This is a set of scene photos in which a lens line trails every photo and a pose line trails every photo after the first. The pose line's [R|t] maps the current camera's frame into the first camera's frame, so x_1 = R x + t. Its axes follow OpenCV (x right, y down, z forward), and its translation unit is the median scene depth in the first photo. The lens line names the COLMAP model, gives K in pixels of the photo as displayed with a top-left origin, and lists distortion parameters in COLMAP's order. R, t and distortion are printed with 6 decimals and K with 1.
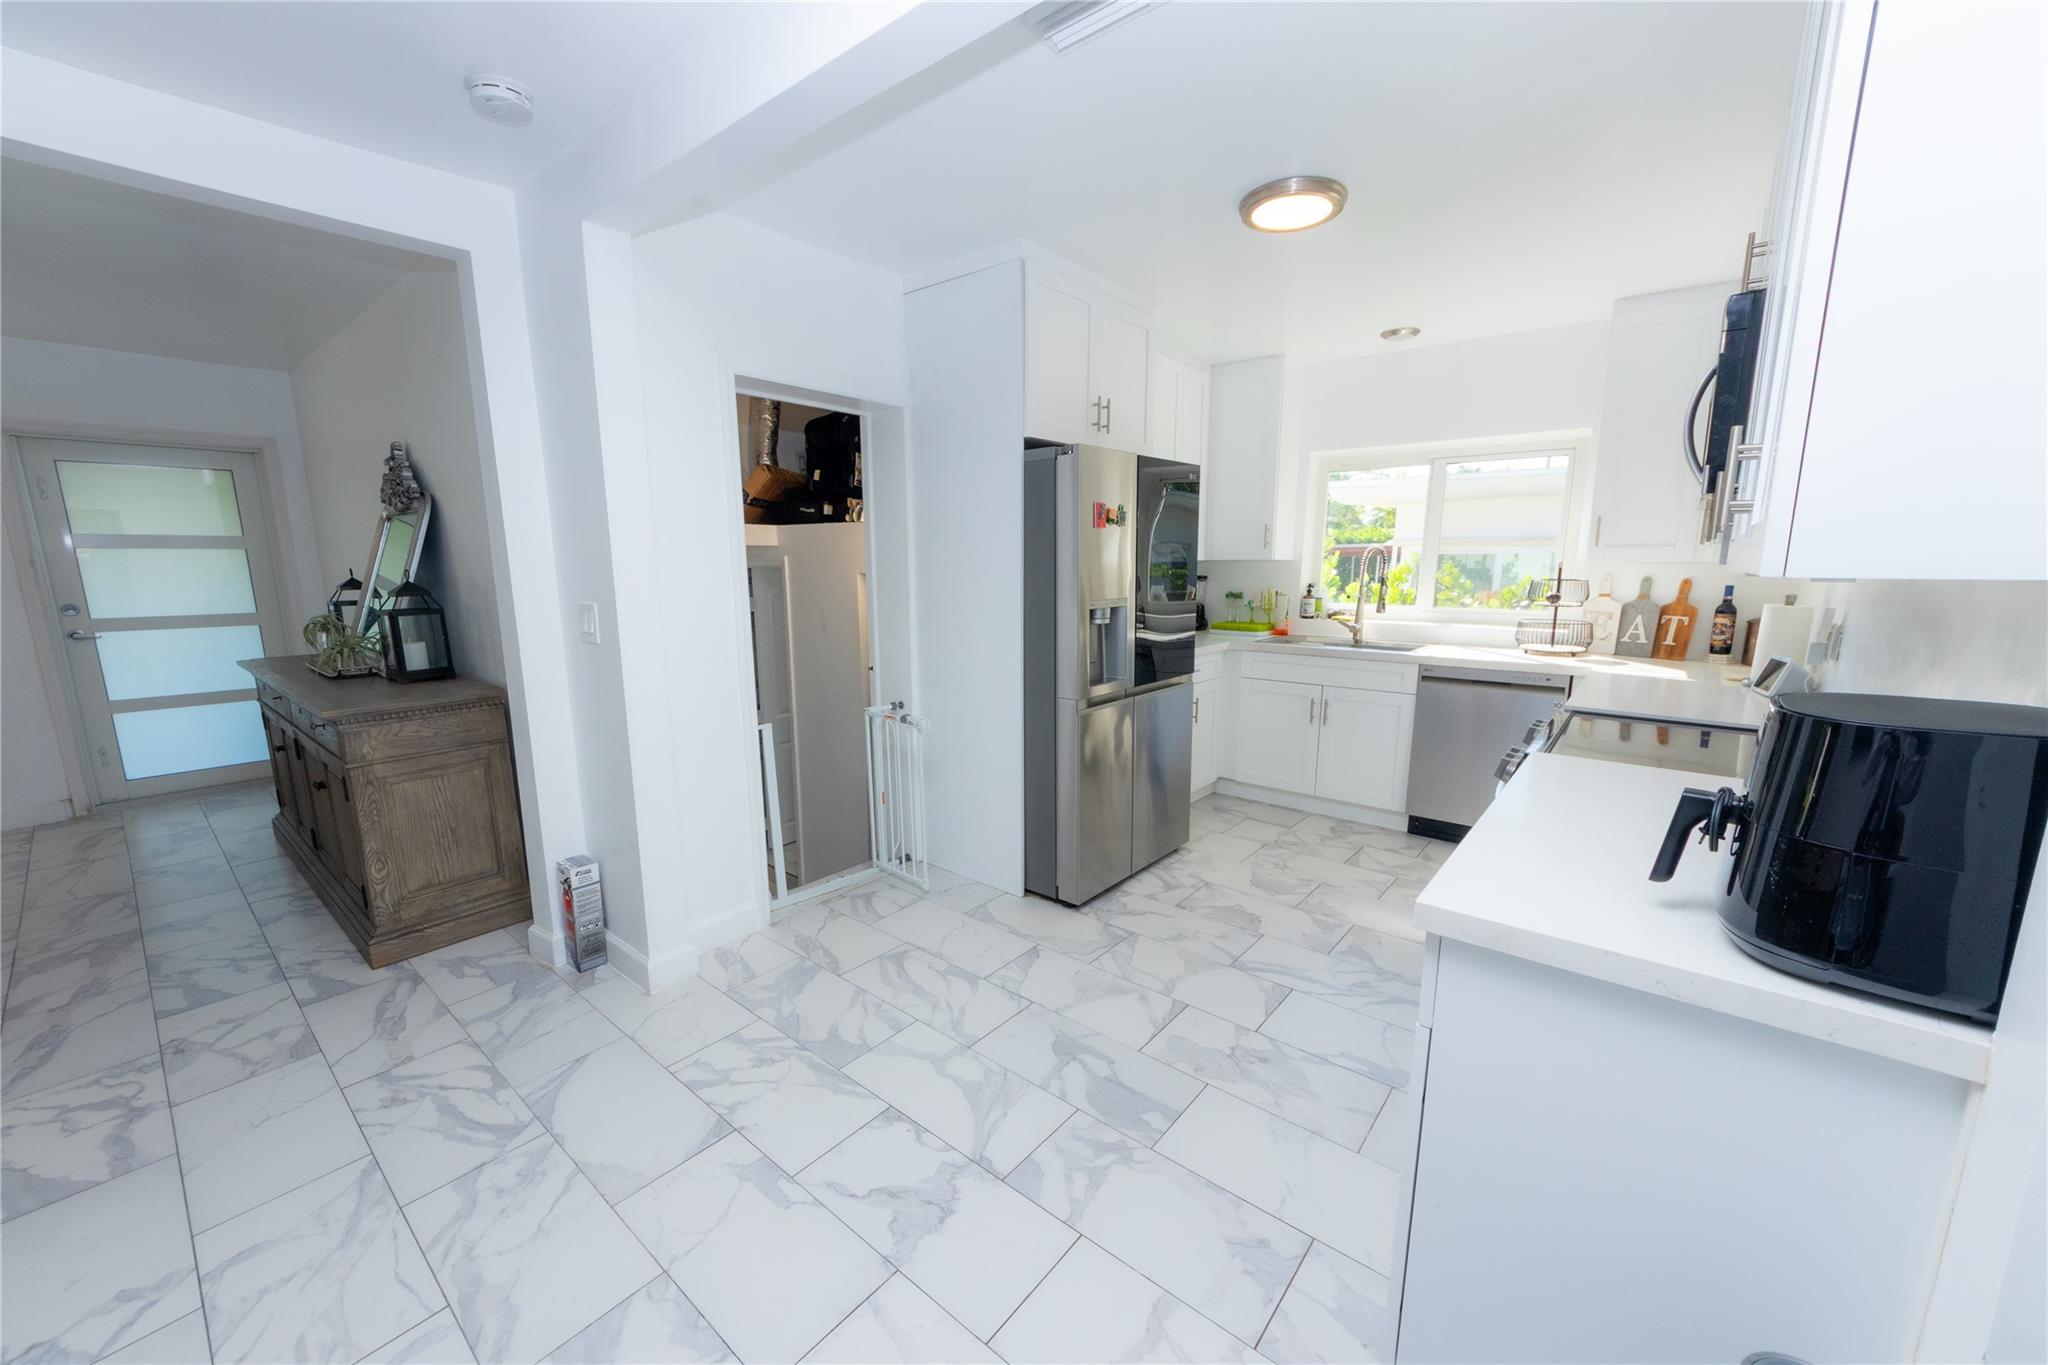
lens RADIAL K [[756.1, 0, 1048.0], [0, 756.1, 658.1], [0, 0, 1]] dist [0.004315, -0.000324]
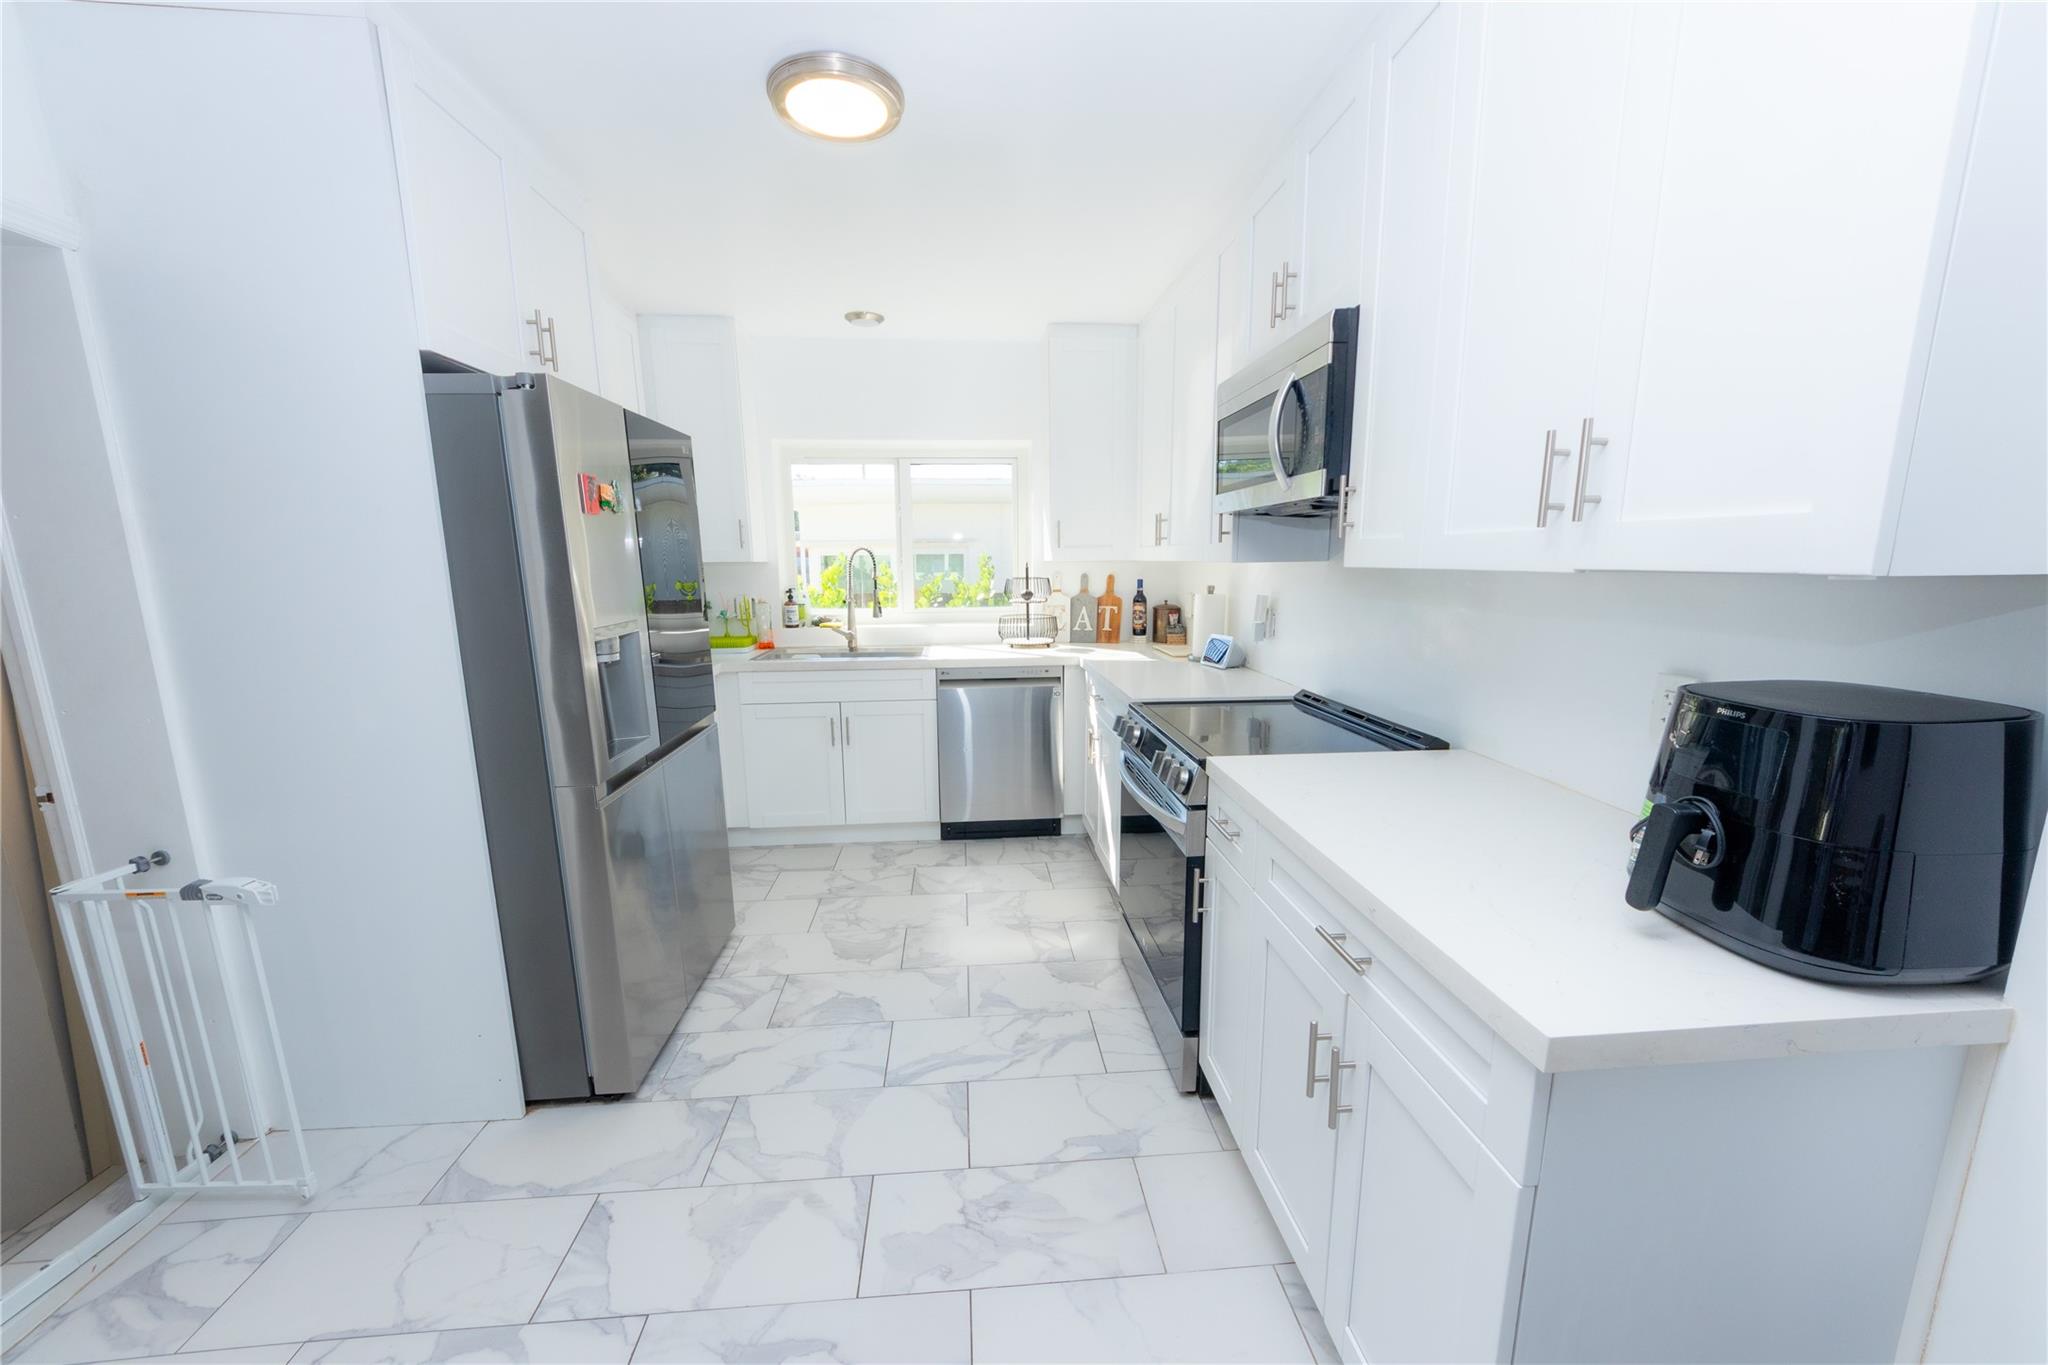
lens RADIAL K [[756.1, 0, 1012.3], [0, 756.1, 683.5], [0, 0, 1]] dist [0.004315, -0.000324]
pose [[0.736730, -0.116803, 0.666022, -0.105274], [0.096159, 0.993055, 0.067789, -0.035090], [-0.669314, 0.014102, 0.742845, 0.258480]]
